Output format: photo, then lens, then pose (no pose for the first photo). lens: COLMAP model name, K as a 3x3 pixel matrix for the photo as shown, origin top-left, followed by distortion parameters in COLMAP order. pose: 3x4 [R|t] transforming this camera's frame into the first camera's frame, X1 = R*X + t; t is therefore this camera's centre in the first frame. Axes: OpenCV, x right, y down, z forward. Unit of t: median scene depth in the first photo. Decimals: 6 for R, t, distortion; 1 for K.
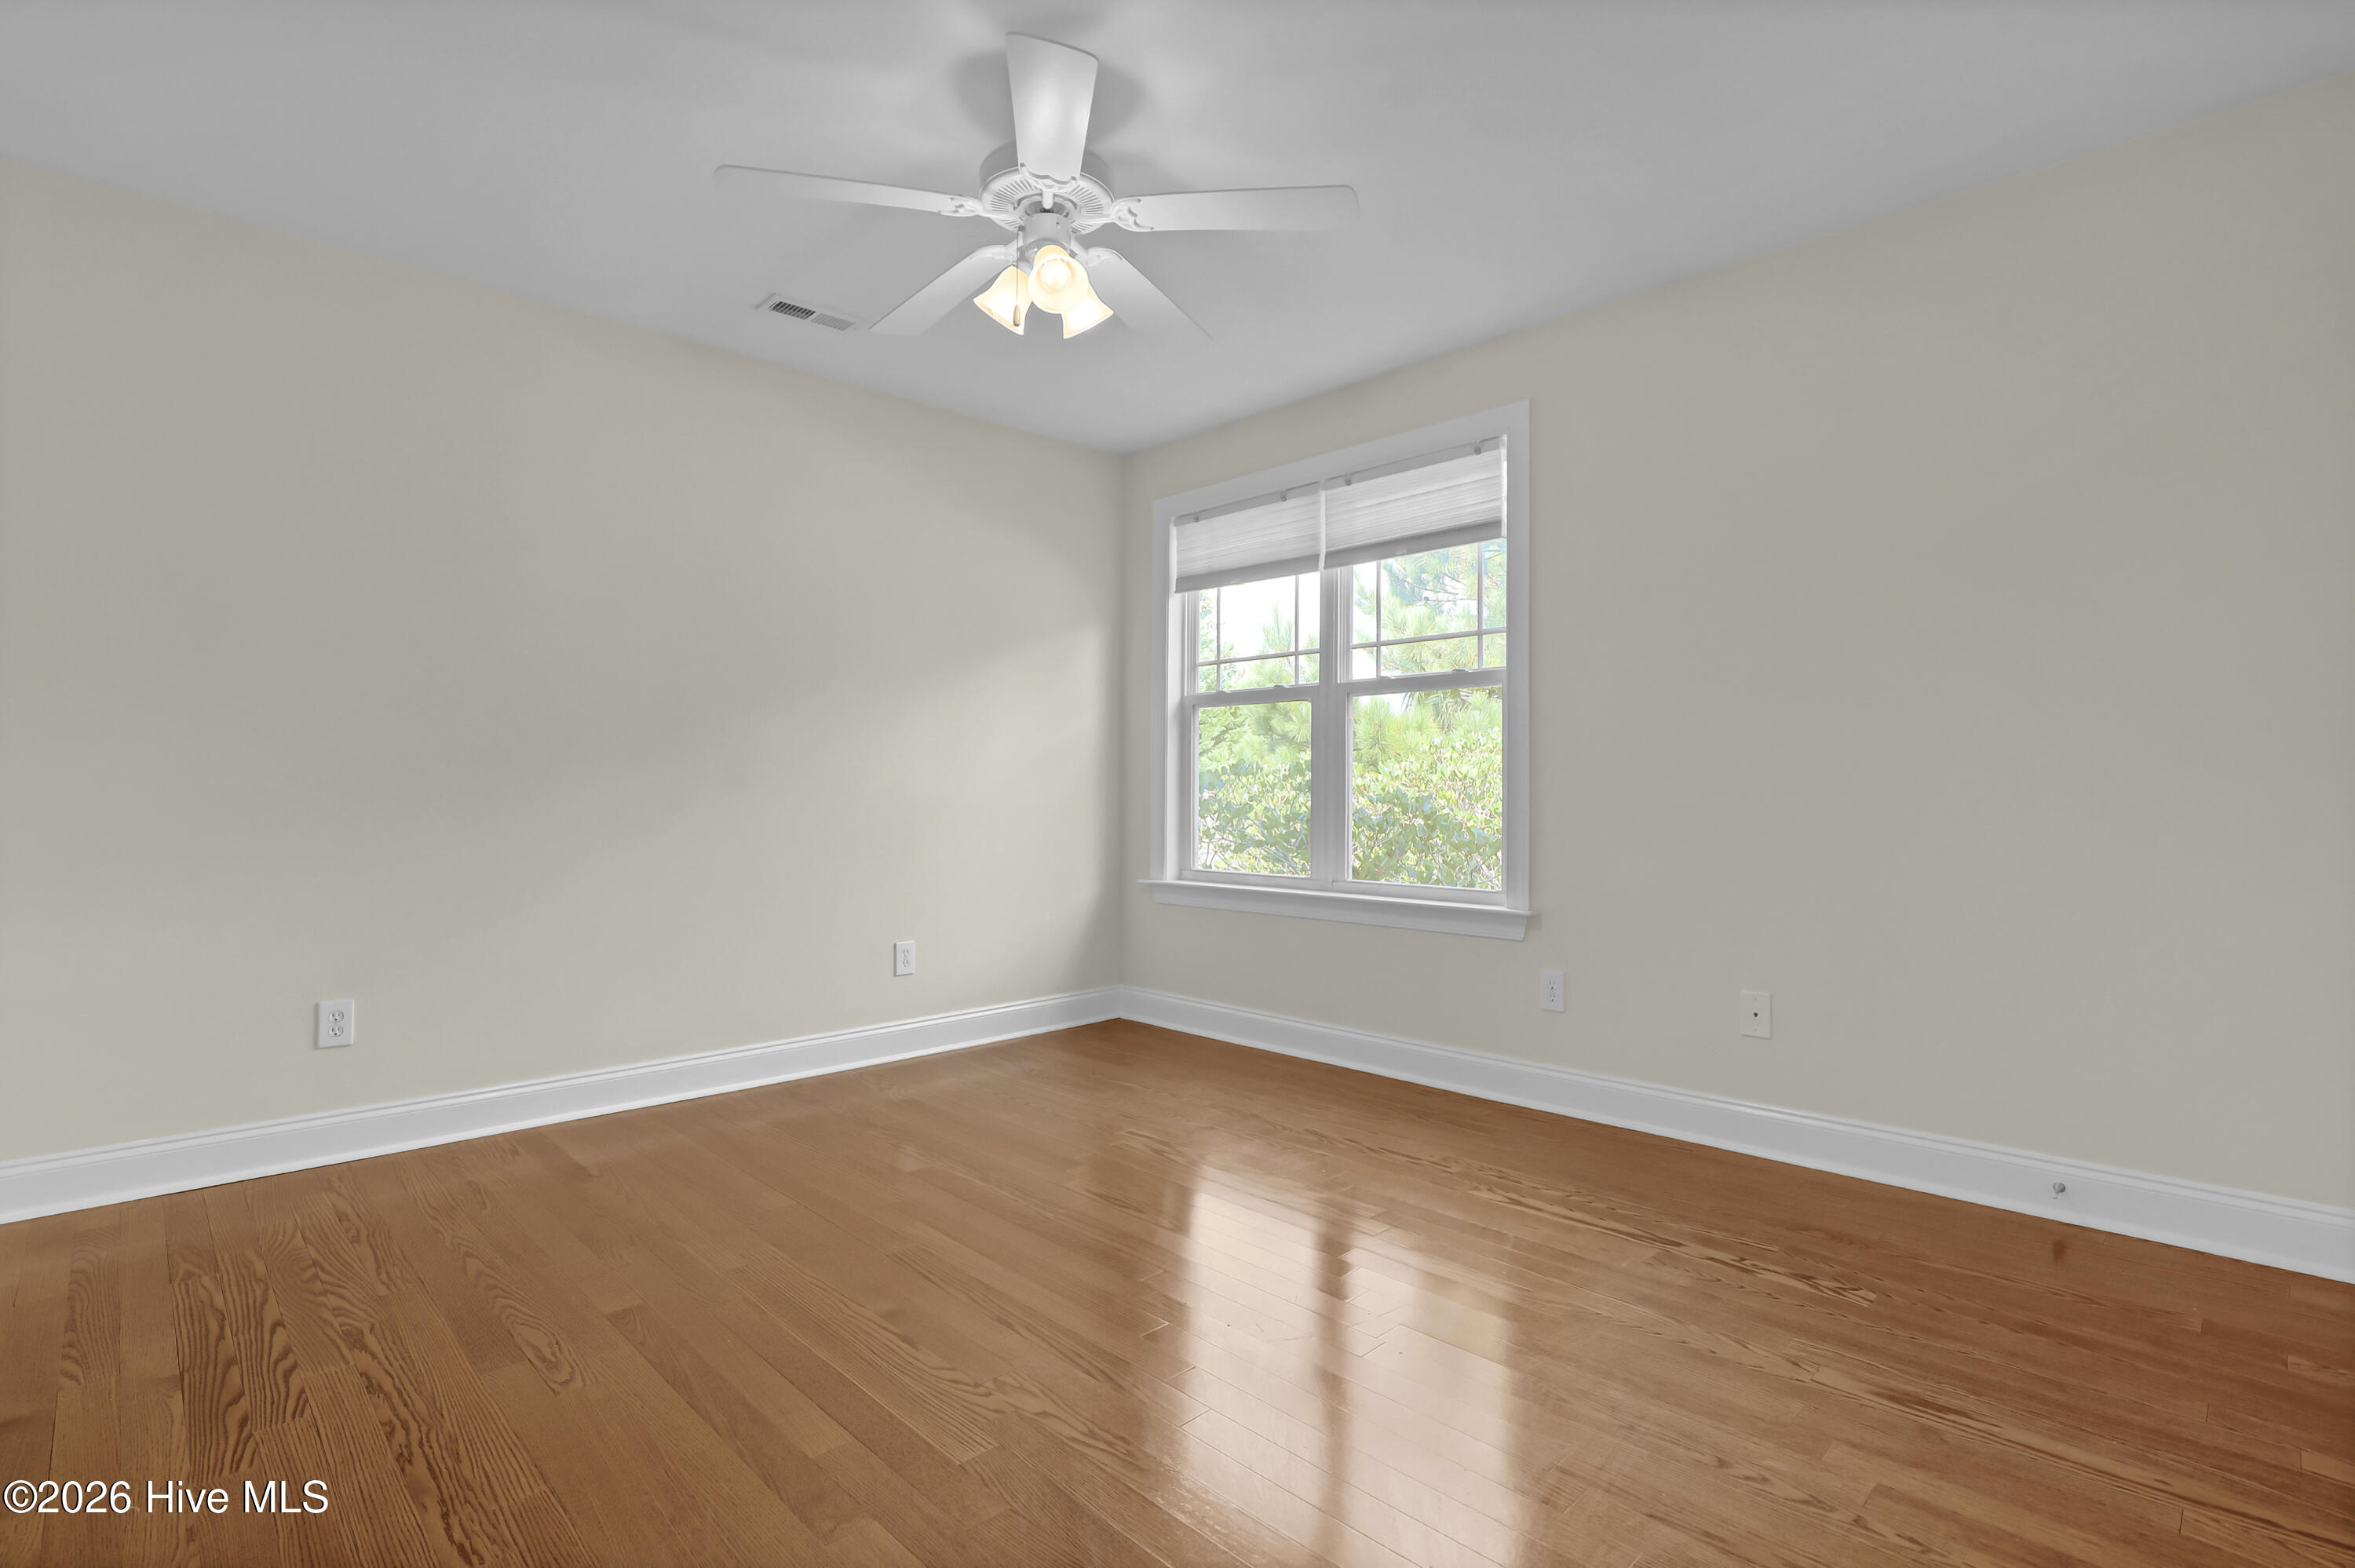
lens RADIAL K [[1116.5, 0, 1177.5], [0, 1116.5, 784.0], [0, 0, 1]] dist [-0.031700, 0.000653]
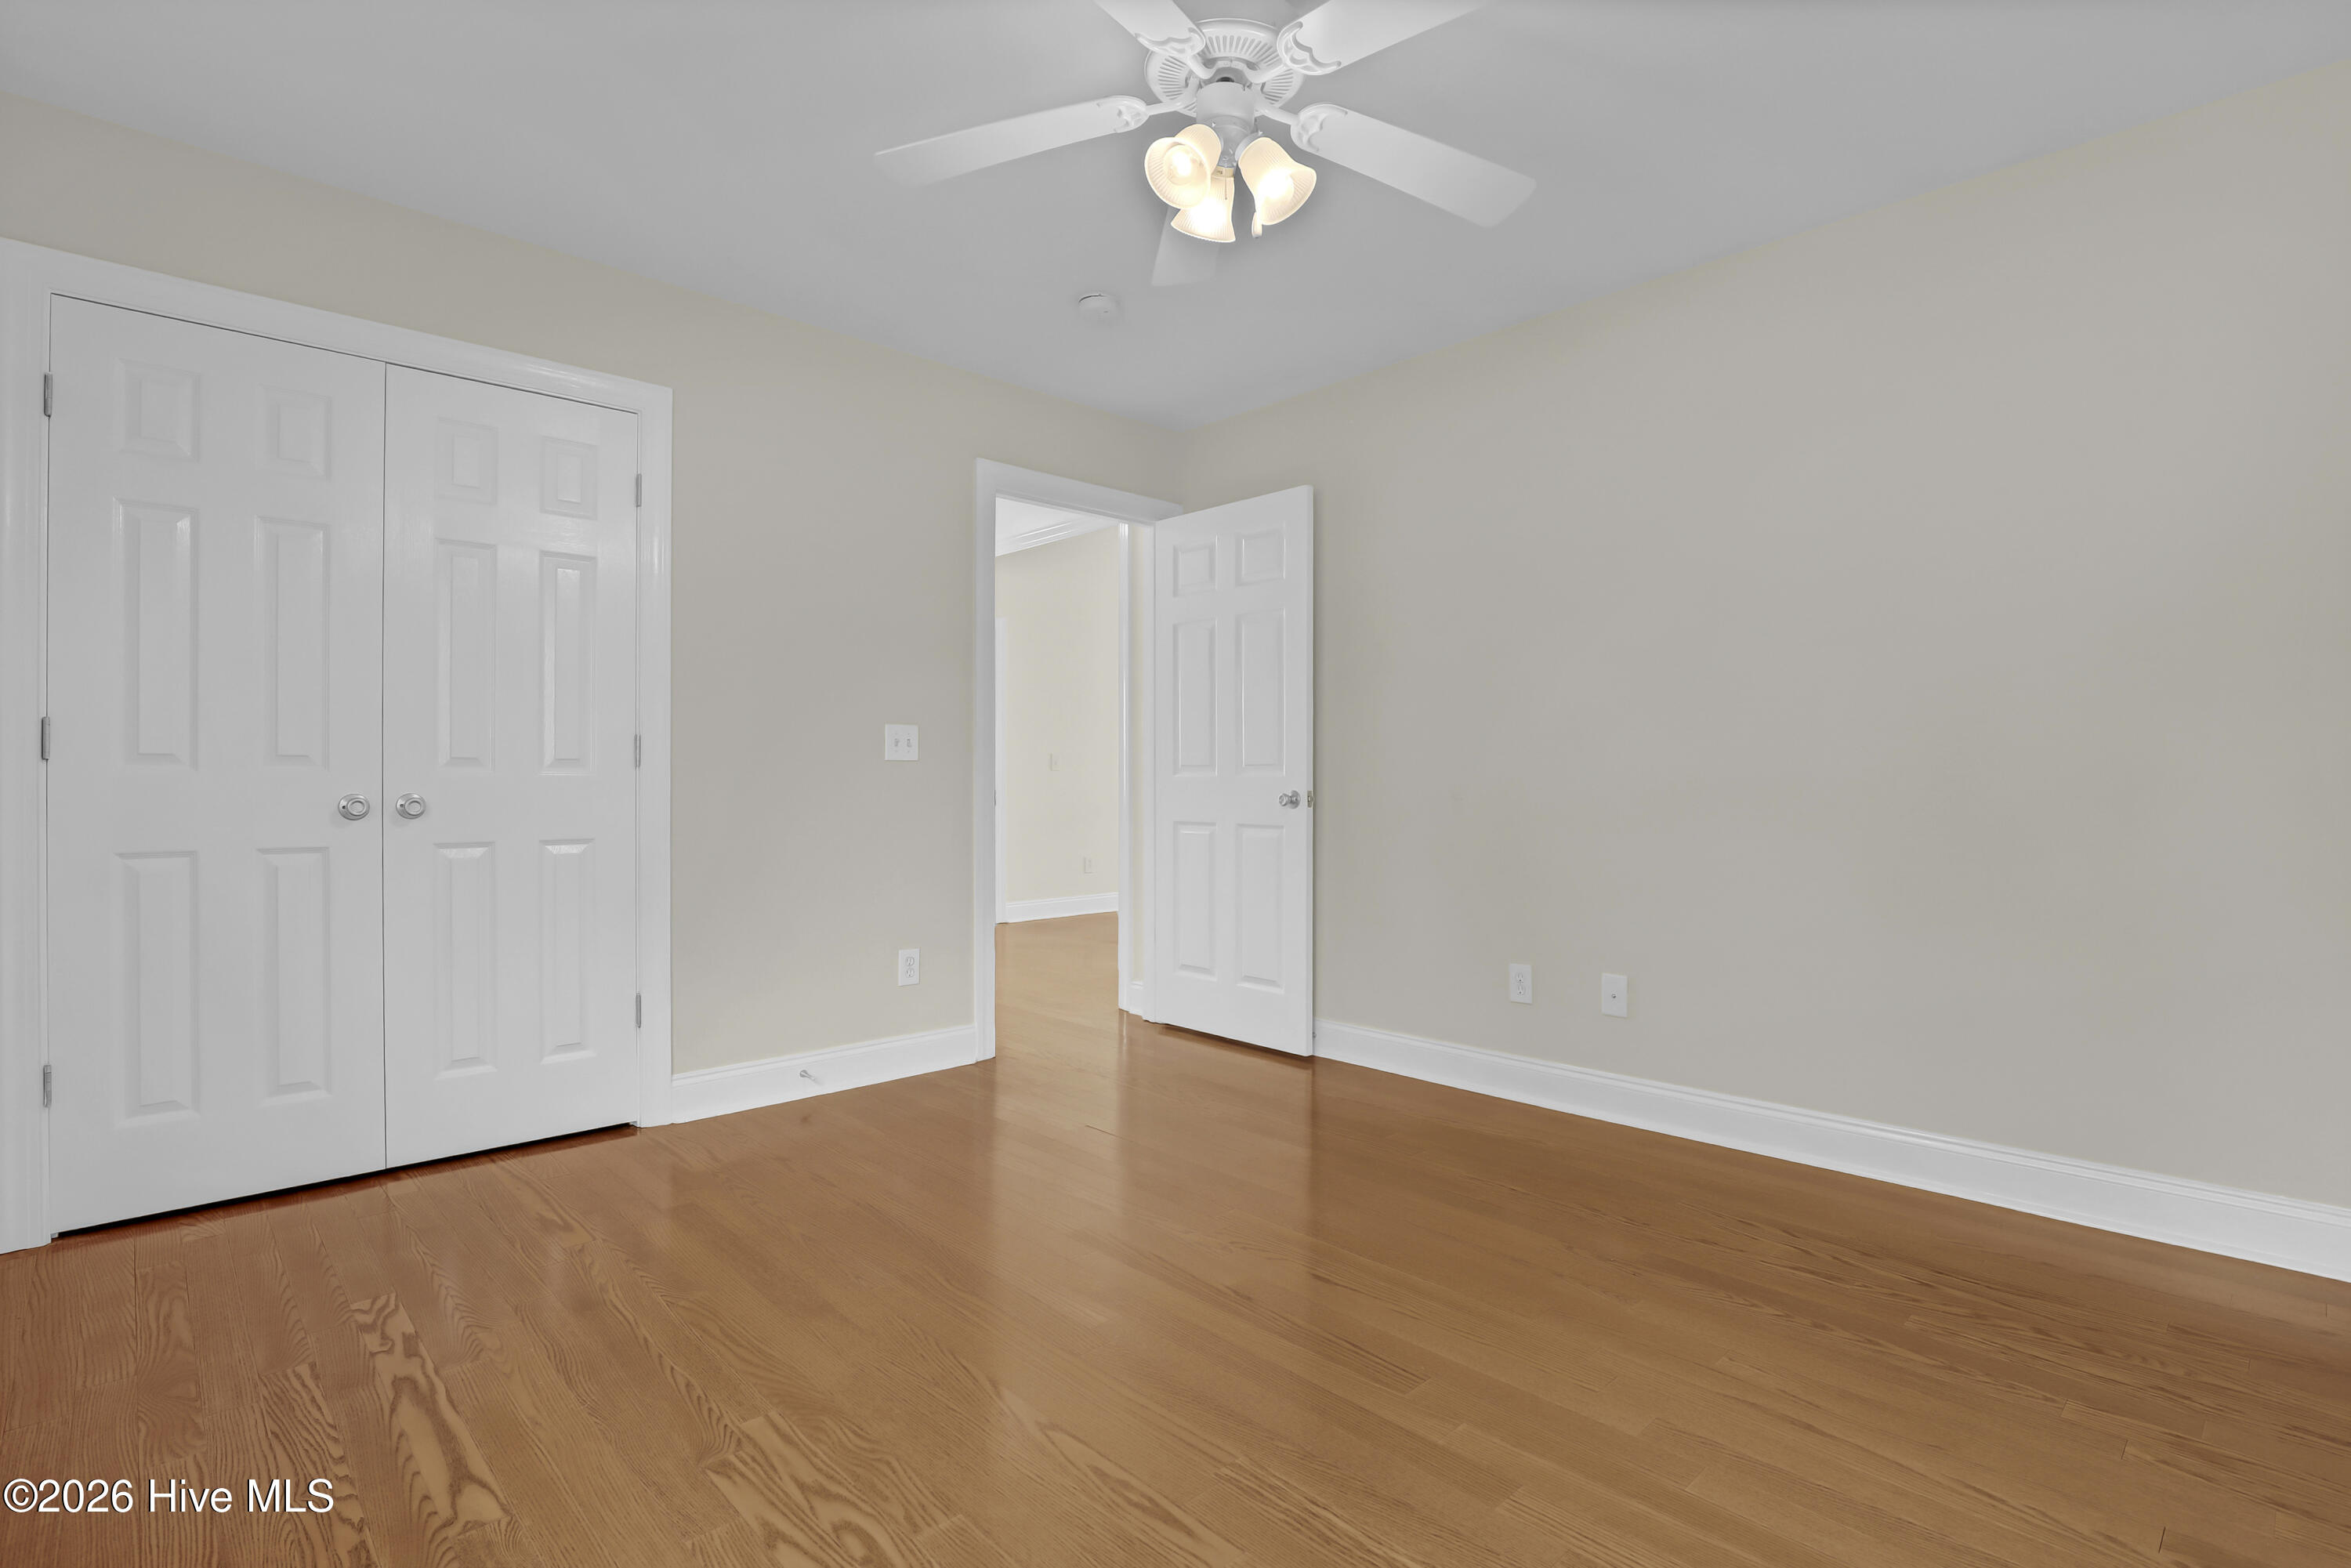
lens RADIAL K [[1114.7, 0, 1175.5], [0, 1114.7, 784.0], [0, 0, 1]] dist [-0.031700, 0.000653]
pose [[-0.999910, -0.000631, 0.013423, -0.093273], [-0.000562, 0.999986, 0.005181, 0.002209], [-0.013426, 0.005173, -0.999896, 1.792001]]
